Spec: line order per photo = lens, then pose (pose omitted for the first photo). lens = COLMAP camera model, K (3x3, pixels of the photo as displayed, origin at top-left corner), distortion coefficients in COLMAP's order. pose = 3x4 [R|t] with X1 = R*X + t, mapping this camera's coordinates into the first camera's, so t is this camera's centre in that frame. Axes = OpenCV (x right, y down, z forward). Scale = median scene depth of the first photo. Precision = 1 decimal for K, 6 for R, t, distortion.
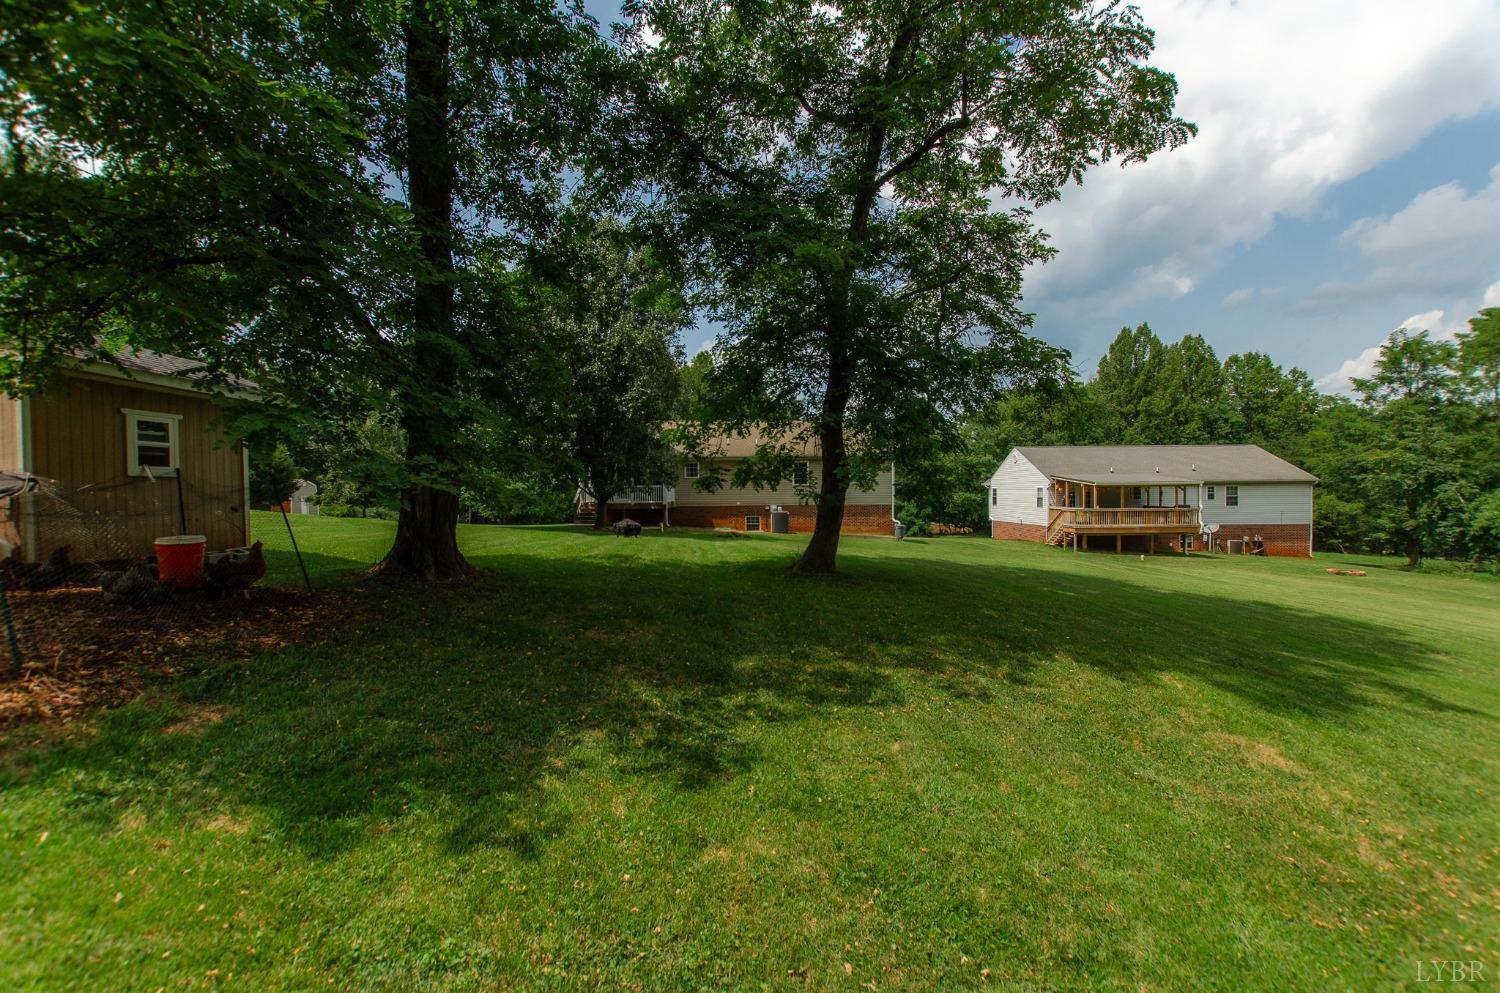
lens RADIAL K [[641.1, 0, 750.0], [0, 641.1, 496.5], [0, 0, 1]] dist [0.000071, 0.000052]
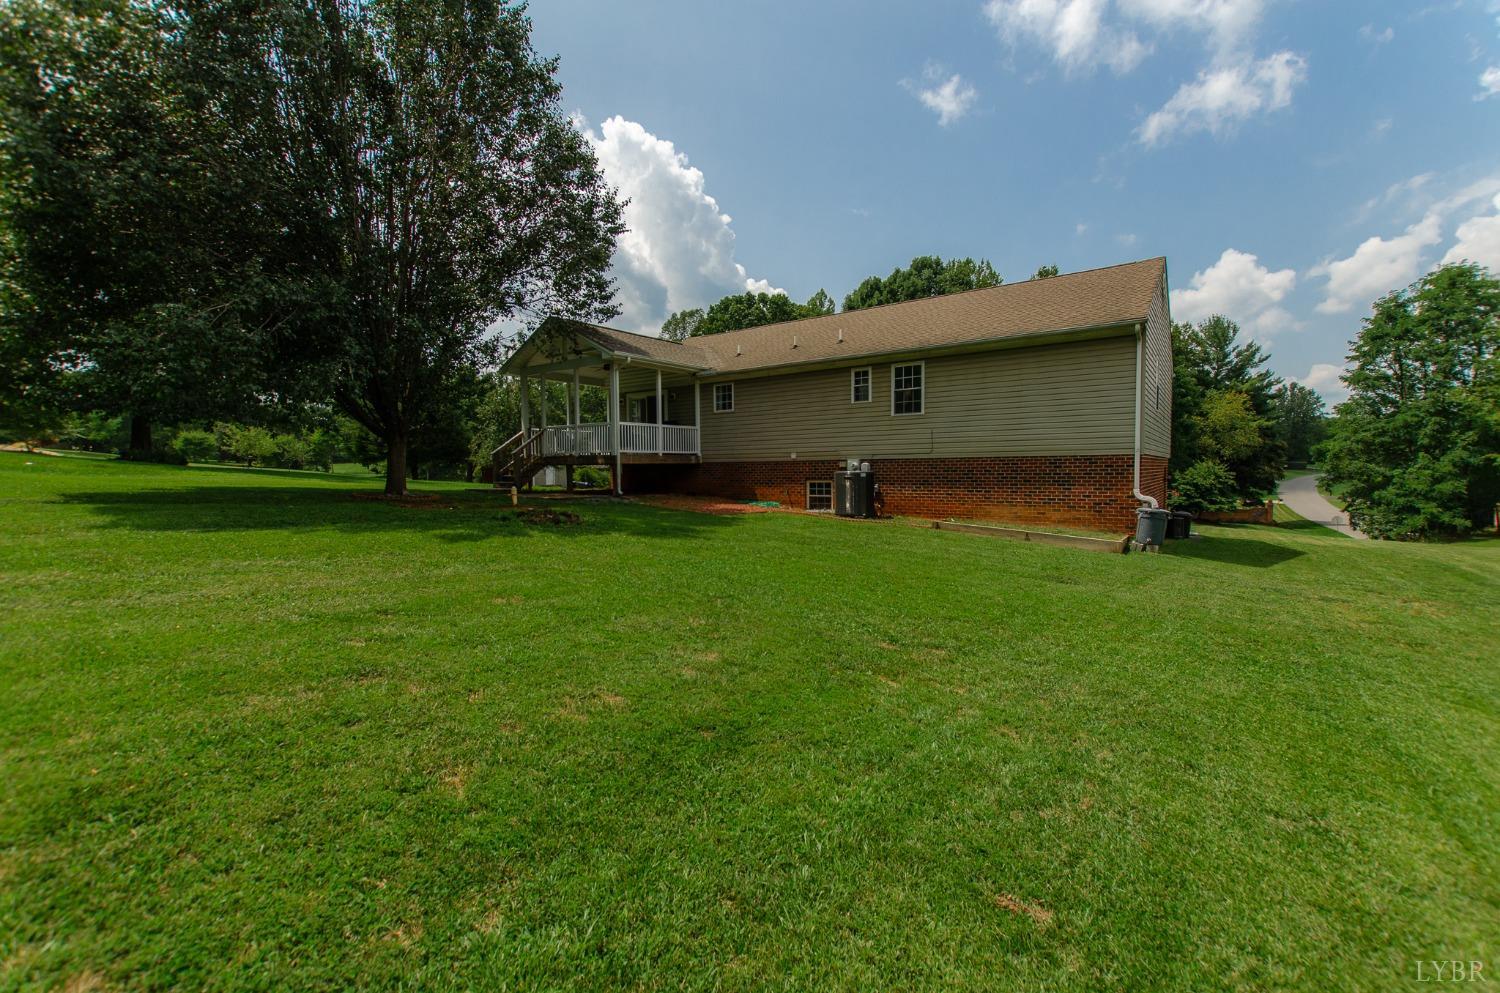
lens RADIAL K [[641.1, 0, 750.0], [0, 641.1, 496.5], [0, 0, 1]] dist [0.000071, 0.000052]
pose [[0.828320, 0.025326, -0.559683, 0.245355], [-0.002763, 0.999150, 0.041123, 0.022321], [0.560248, -0.032517, 0.827686, 0.549488]]
